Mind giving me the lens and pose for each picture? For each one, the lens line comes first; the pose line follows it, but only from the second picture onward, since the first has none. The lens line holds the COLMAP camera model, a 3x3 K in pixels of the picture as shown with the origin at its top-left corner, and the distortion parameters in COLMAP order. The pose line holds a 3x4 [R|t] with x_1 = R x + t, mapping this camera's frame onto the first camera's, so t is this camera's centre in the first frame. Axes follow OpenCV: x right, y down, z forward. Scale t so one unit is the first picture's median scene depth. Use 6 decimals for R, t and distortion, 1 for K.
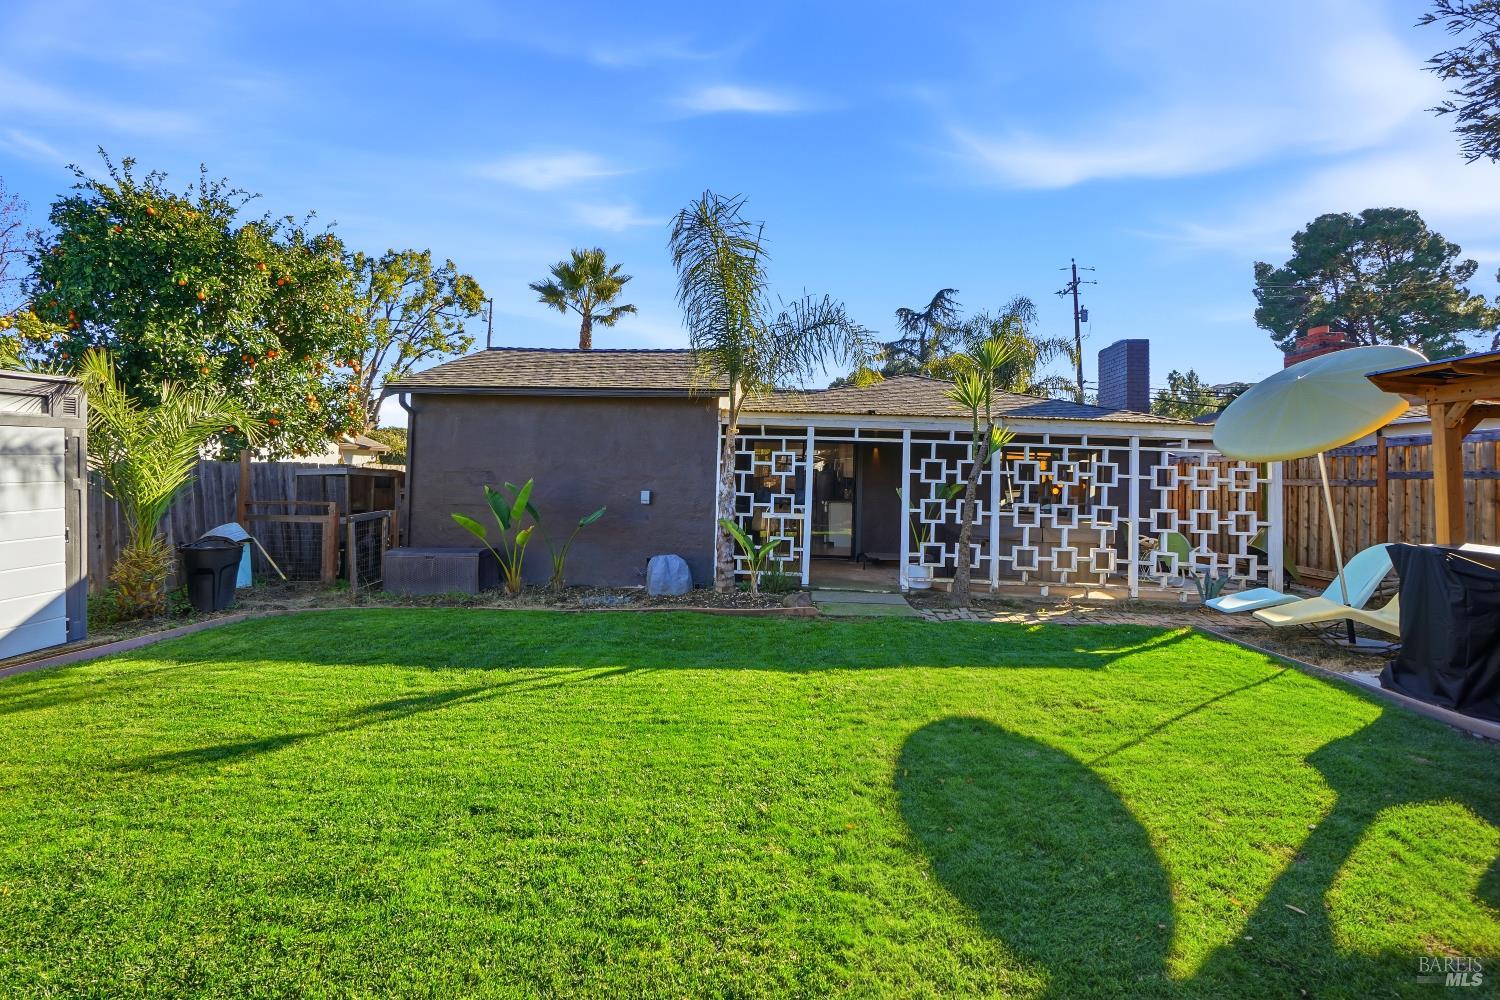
lens RADIAL K [[873.9, 0, 752.5], [0, 873.9, 497.1], [0, 0, 1]] dist [-0.002569, 0.000277]
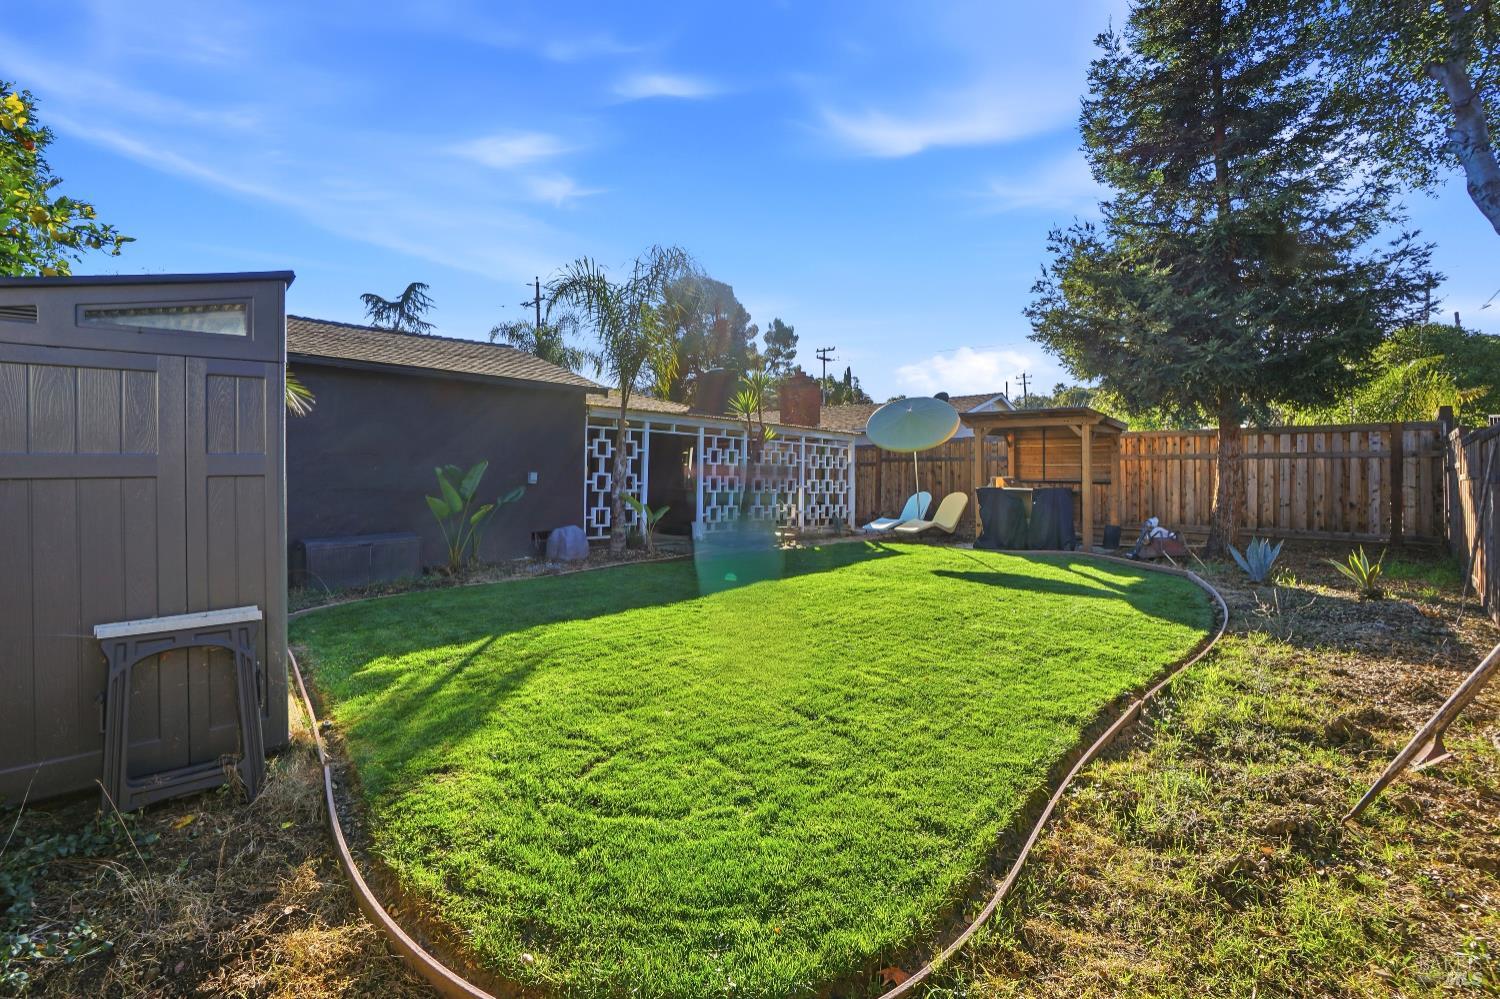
lens RADIAL K [[687.0, 0, 724.1], [0, 687.0, 491.2], [0, 0, 1]] dist [-0.061544, 0.023755]
pose [[0.714142, -0.028781, 0.699409, -0.562608], [-0.007419, 0.998787, 0.048676, -0.027473], [-0.699961, -0.039951, 0.713062, 0.188685]]
